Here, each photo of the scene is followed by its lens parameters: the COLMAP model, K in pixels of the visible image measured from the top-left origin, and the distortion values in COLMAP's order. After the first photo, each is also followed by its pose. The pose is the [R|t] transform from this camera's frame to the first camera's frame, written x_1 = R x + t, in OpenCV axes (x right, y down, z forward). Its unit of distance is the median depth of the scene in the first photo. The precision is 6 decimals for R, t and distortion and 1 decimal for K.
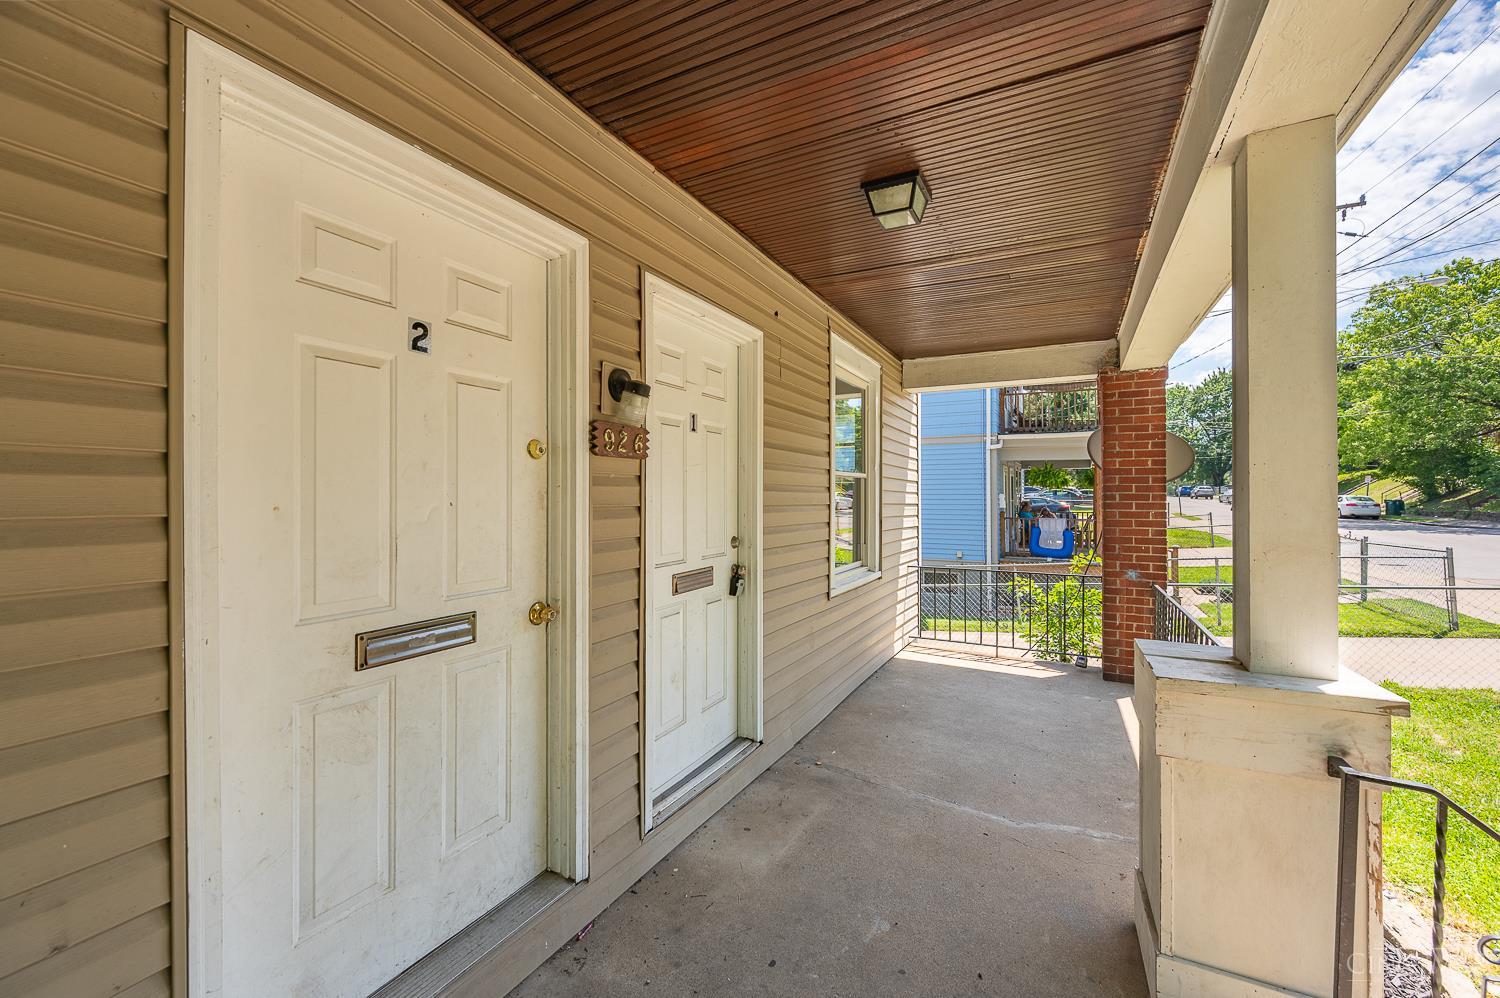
lens RADIAL K [[602.9, 0, 750.5], [0, 602.9, 492.6], [0, 0, 1]] dist [0.001842, -0.000472]
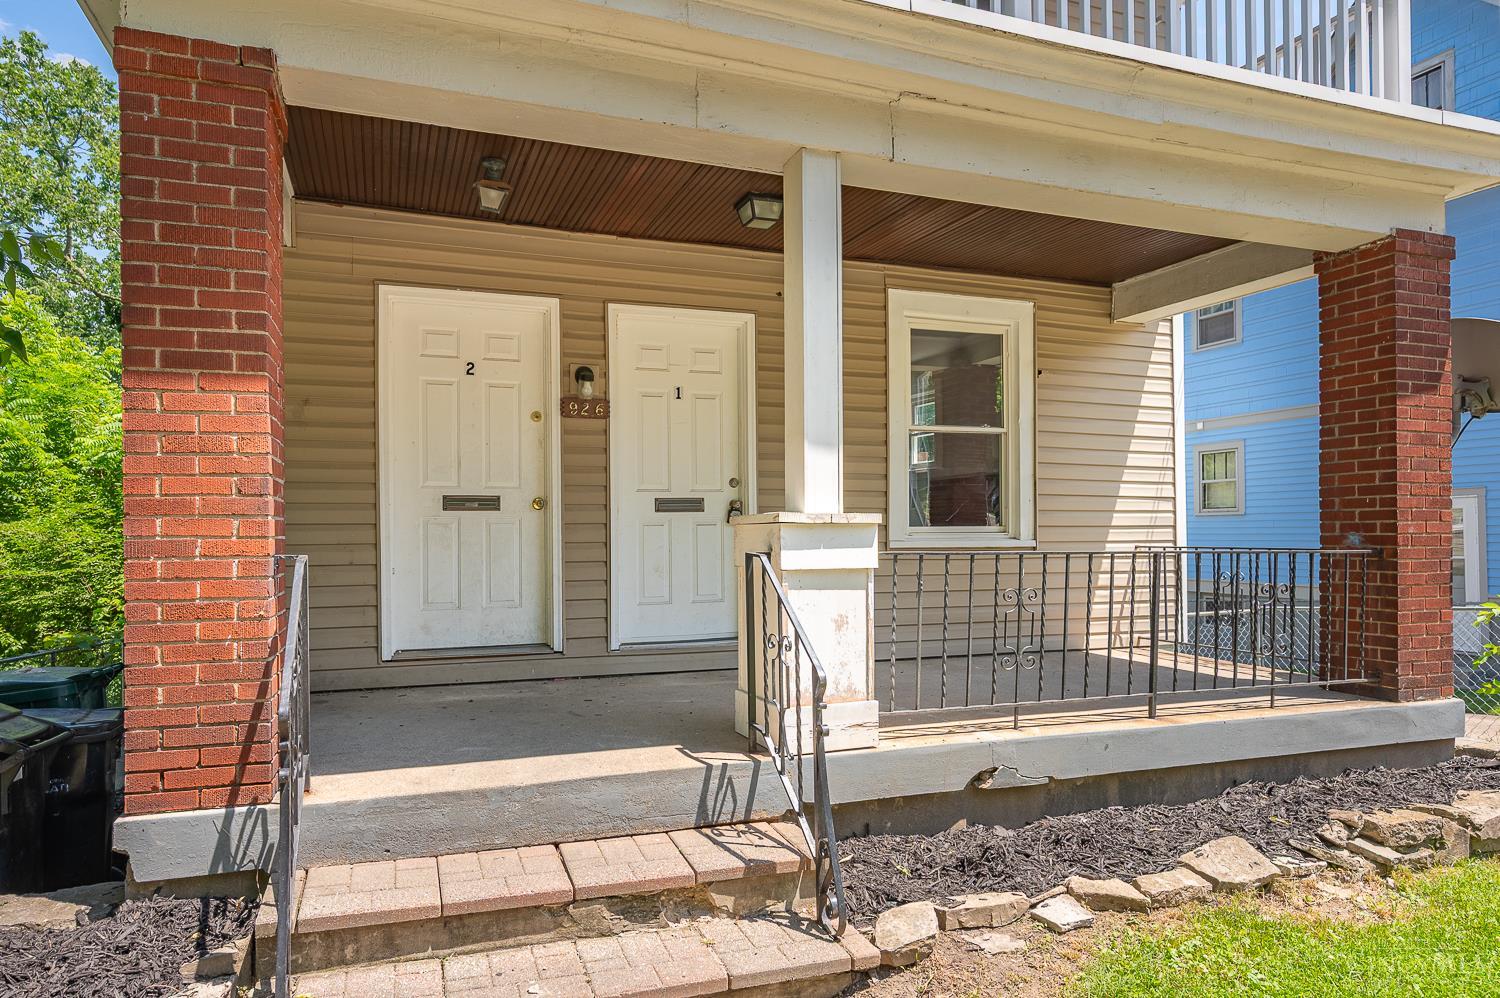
lens RADIAL K [[894.4, 0, 680.9], [0, 894.4, 525.0], [0, 0, 1]] dist [-0.002084, -0.001015]
pose [[0.722783, -0.009423, -0.691011, 1.745117], [0.008586, 0.999952, -0.004656, 0.261077], [0.691022, -0.002568, 0.722830, -0.651721]]
